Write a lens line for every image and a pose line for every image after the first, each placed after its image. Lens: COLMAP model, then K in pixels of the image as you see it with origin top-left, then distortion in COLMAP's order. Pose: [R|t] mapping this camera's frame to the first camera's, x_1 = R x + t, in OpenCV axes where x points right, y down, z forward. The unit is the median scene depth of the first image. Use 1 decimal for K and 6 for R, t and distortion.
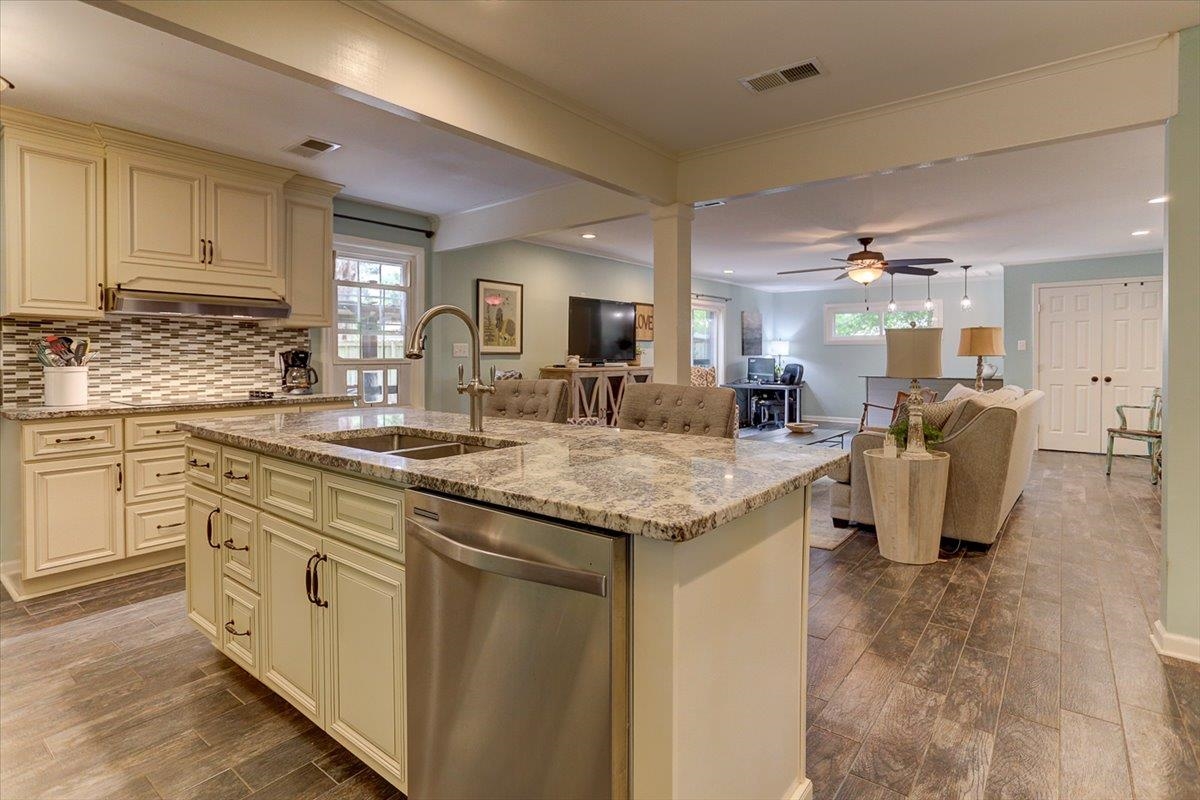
lens RADIAL K [[605.7, 0, 598.3], [0, 605.7, 363.0], [0, 0, 1]] dist [-0.043819, 0.036831]
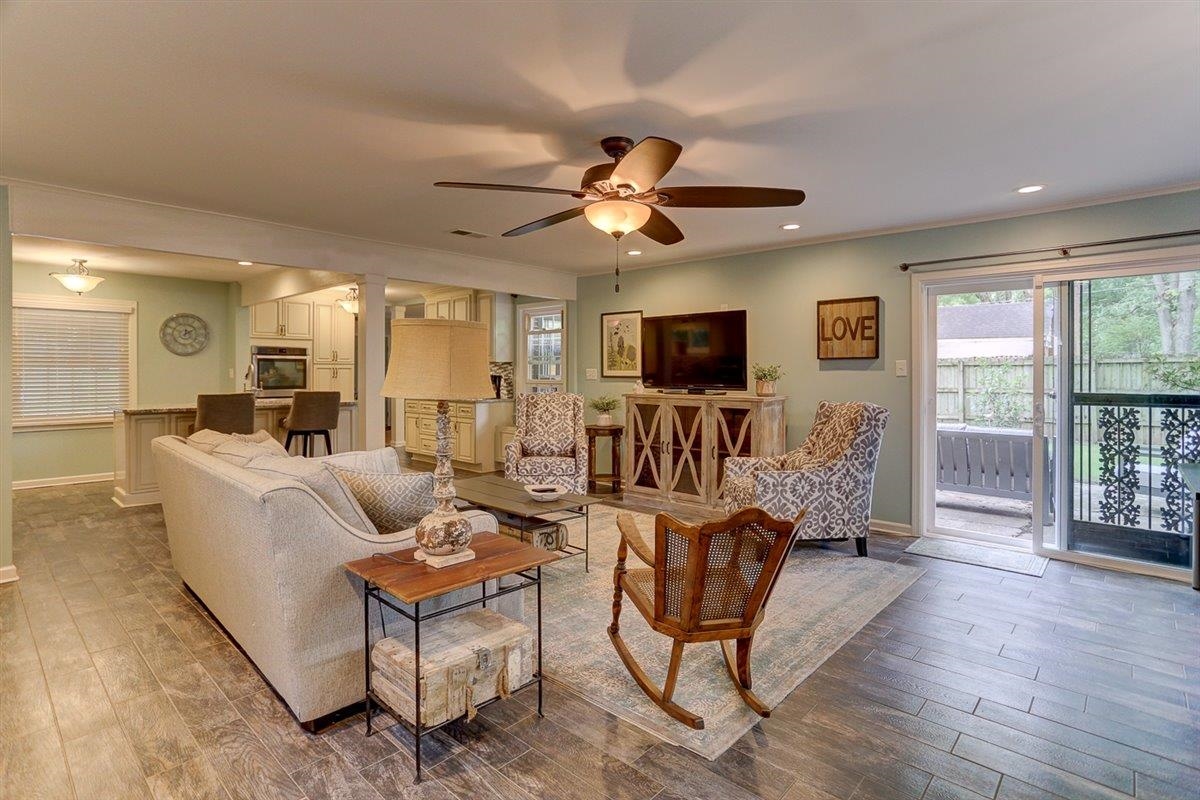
lens RADIAL K [[585.7, 0, 597.0], [0, 585.7, 368.9], [0, 0, 1]] dist [-0.026228, 0.001103]
pose [[-0.076724, -0.001655, -0.997051, 0.784705], [-0.012091, 0.999927, -0.000730, -0.025350], [0.996979, 0.011999, -0.076739, 0.889017]]
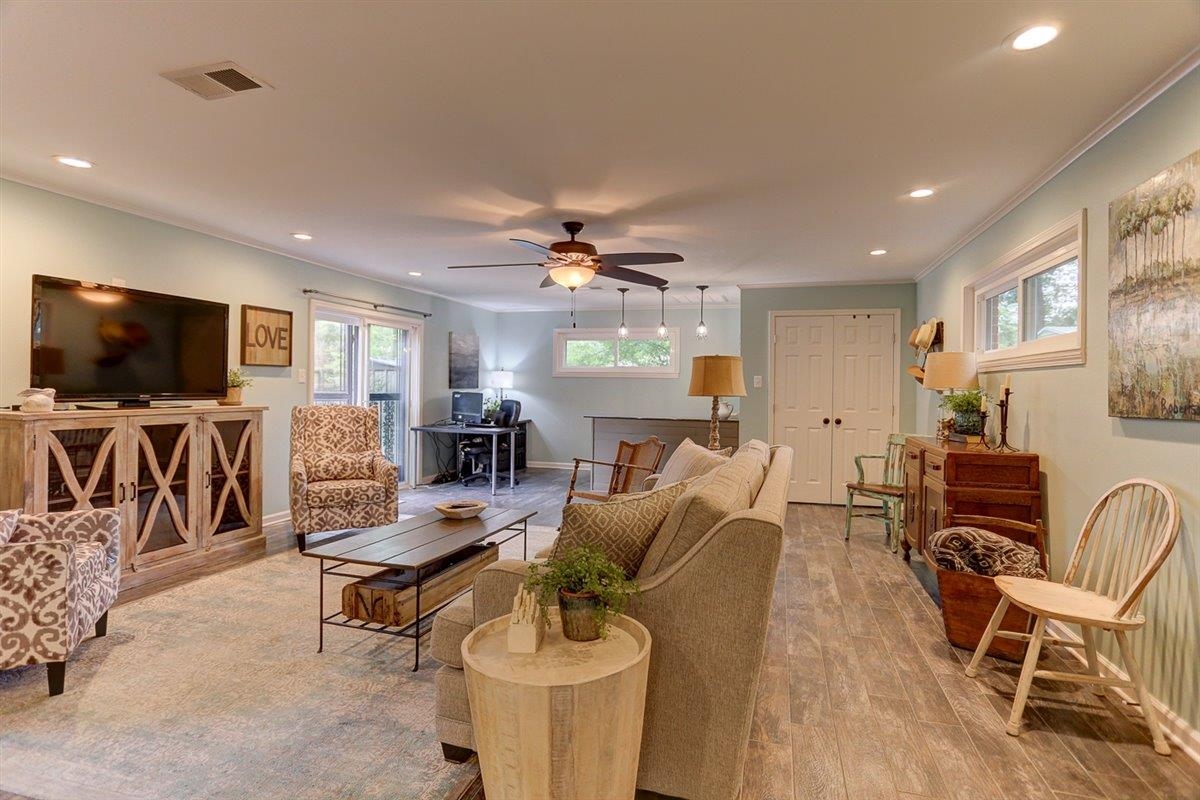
lens RADIAL K [[596.1, 0, 601.7], [0, 596.1, 391.6], [0, 0, 1]] dist [-0.030605, 0.011652]
pose [[0.929374, 0.009842, 0.369008, 0.197293], [-0.008865, 0.999951, -0.004341, -0.010142], [-0.369033, 0.000763, 0.929416, 0.308545]]
